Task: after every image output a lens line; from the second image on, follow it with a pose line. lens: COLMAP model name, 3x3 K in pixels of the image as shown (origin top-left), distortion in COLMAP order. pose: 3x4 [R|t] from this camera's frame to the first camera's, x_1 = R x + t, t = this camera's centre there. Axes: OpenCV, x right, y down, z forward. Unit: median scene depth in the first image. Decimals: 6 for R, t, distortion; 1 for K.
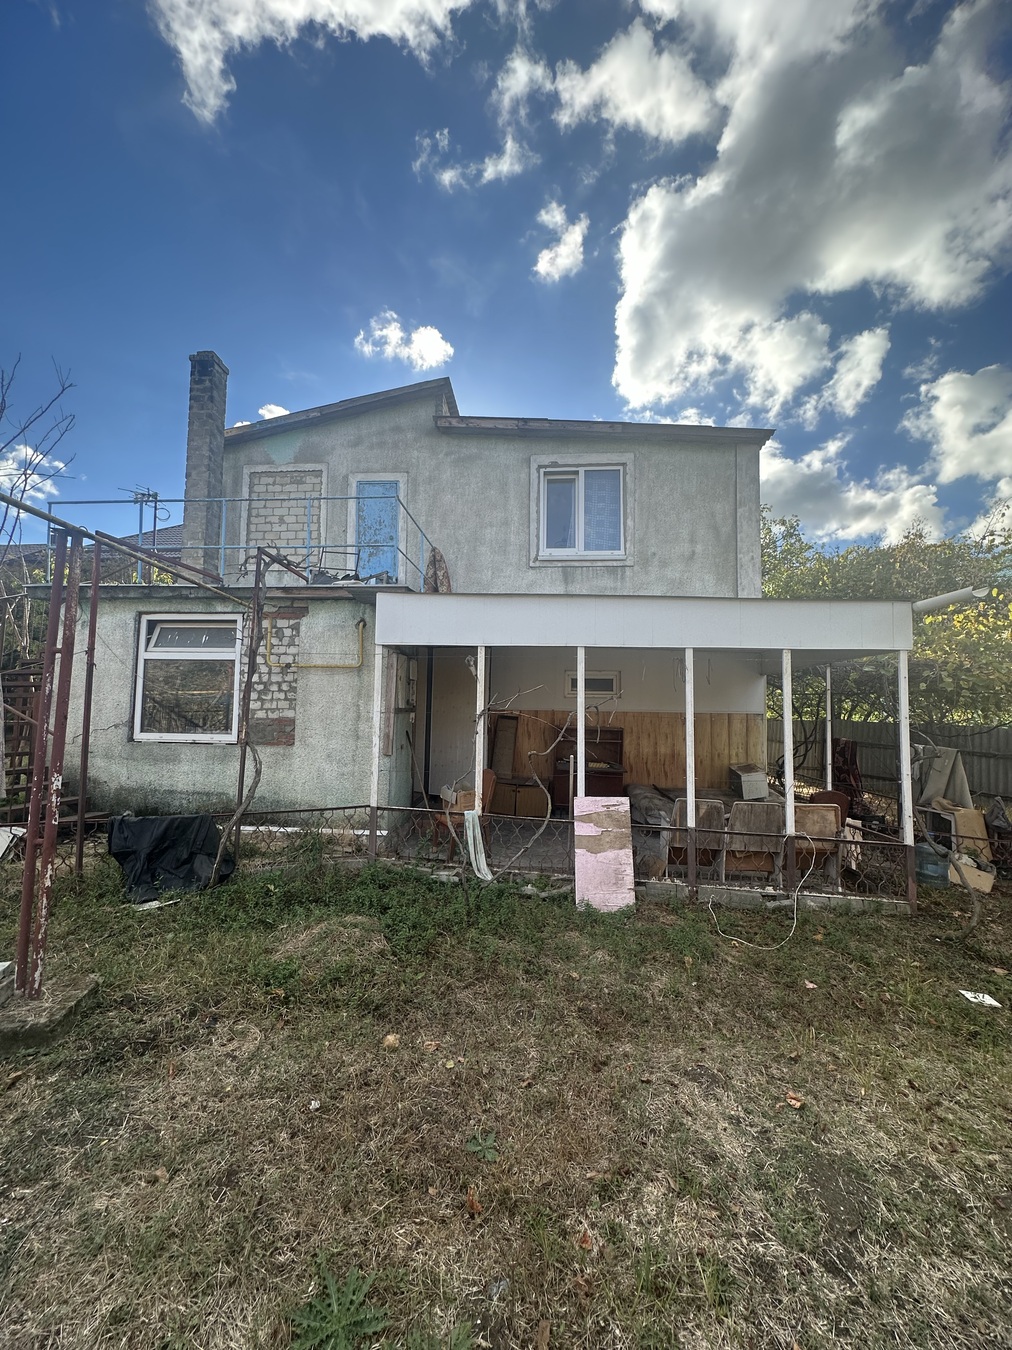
lens RADIAL K [[538.9, 0, 502.2], [0, 538.9, 670.8], [0, 0, 1]] dist [-0.001567, -0.000110]
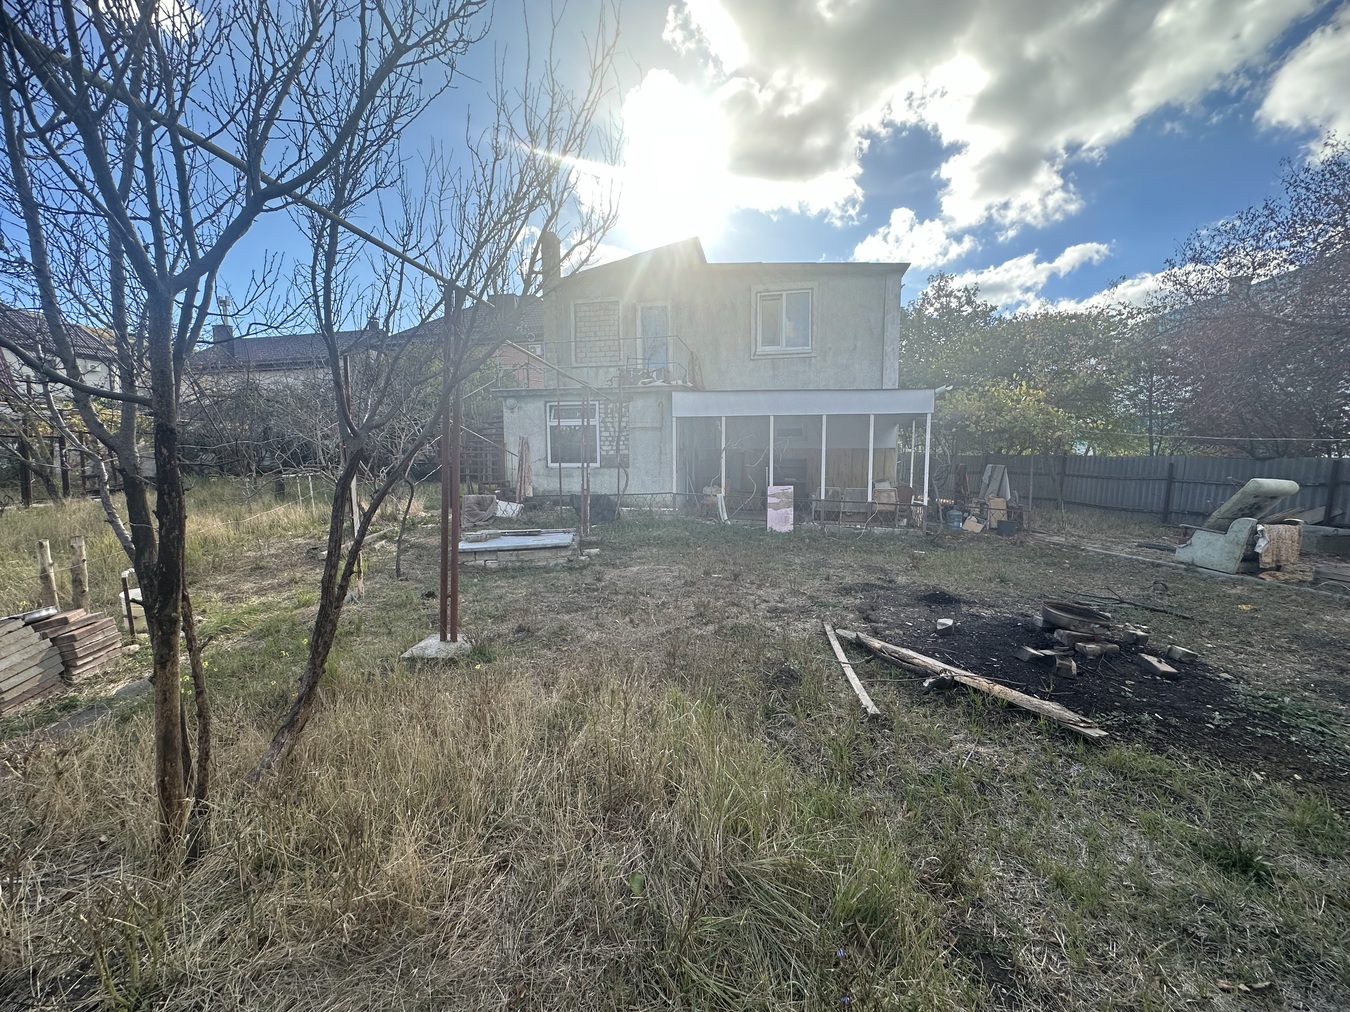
lens RADIAL K [[538.9, 0, 679.3], [0, 538.9, 502.9], [0, 0, 1]] dist [-0.001567, -0.000110]
pose [[0.993983, -0.011822, -0.108898, 0.012585], [0.028553, 0.987754, 0.153386, -0.033245], [0.105751, -0.155572, 0.982148, -0.946055]]
